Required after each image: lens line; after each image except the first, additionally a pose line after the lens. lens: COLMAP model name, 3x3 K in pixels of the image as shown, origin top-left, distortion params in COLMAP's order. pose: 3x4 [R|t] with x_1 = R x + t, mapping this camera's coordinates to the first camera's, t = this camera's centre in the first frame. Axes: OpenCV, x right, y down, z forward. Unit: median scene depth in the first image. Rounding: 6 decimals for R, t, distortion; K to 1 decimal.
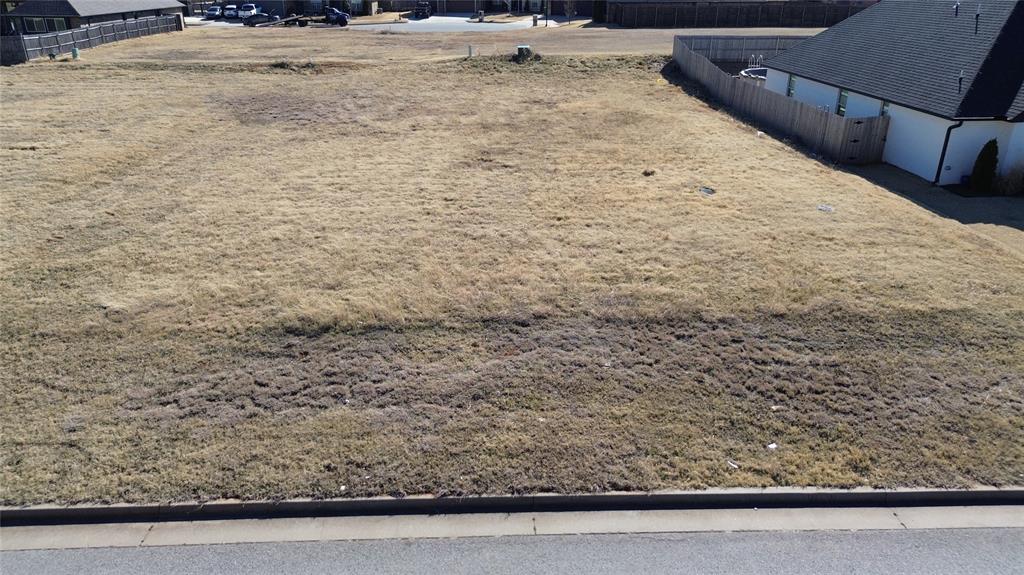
lens RADIAL K [[721.2, 0, 508.4], [0, 721.2, 291.2], [0, 0, 1]] dist [0.075498, -0.087530]
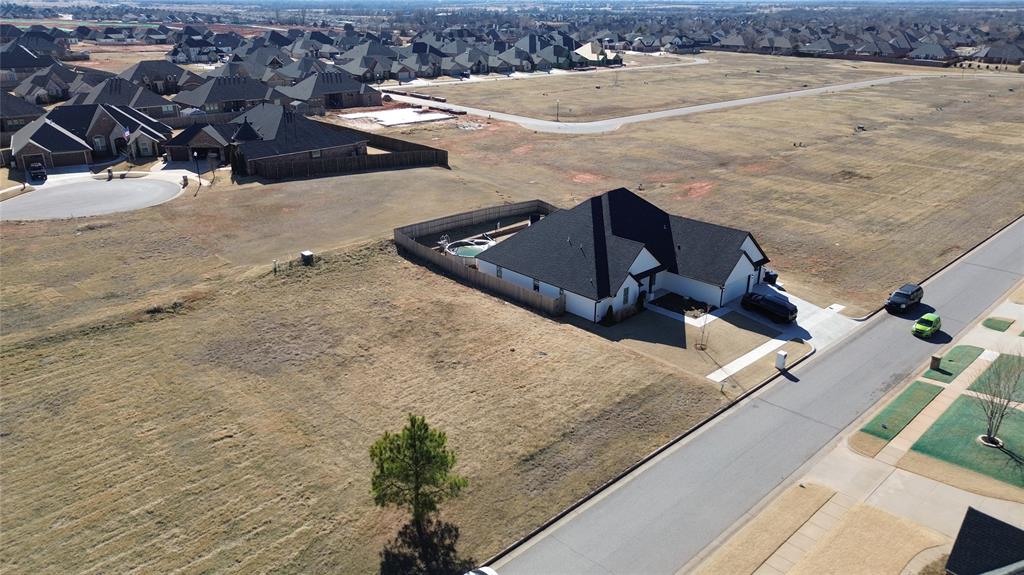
lens RADIAL K [[721.2, 0, 508.4], [0, 721.2, 291.2], [0, 0, 1]] dist [0.075498, -0.087530]
pose [[0.761527, -0.244725, 0.600156, -1.549567], [0.258924, 0.963746, 0.064442, -0.659622], [-0.594168, 0.106320, 0.797283, -1.168724]]
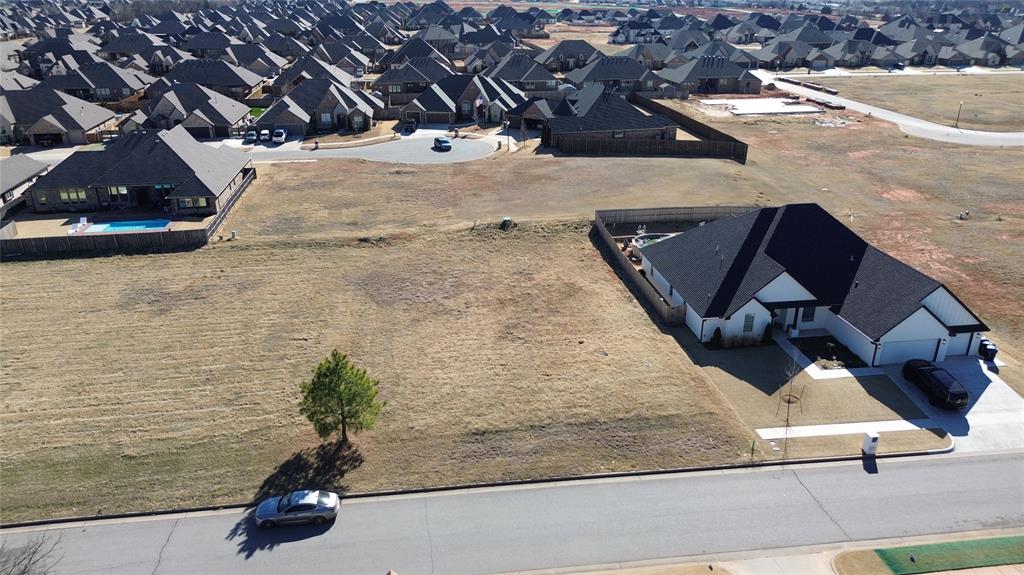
lens RADIAL K [[721.2, 0, 508.4], [0, 721.2, 291.2], [0, 0, 1]] dist [0.075498, -0.087530]
pose [[0.996657, -0.040924, 0.070712, -0.261583], [0.041393, 0.999130, -0.005179, -0.426176], [-0.070439, 0.008088, 0.997483, -1.721412]]
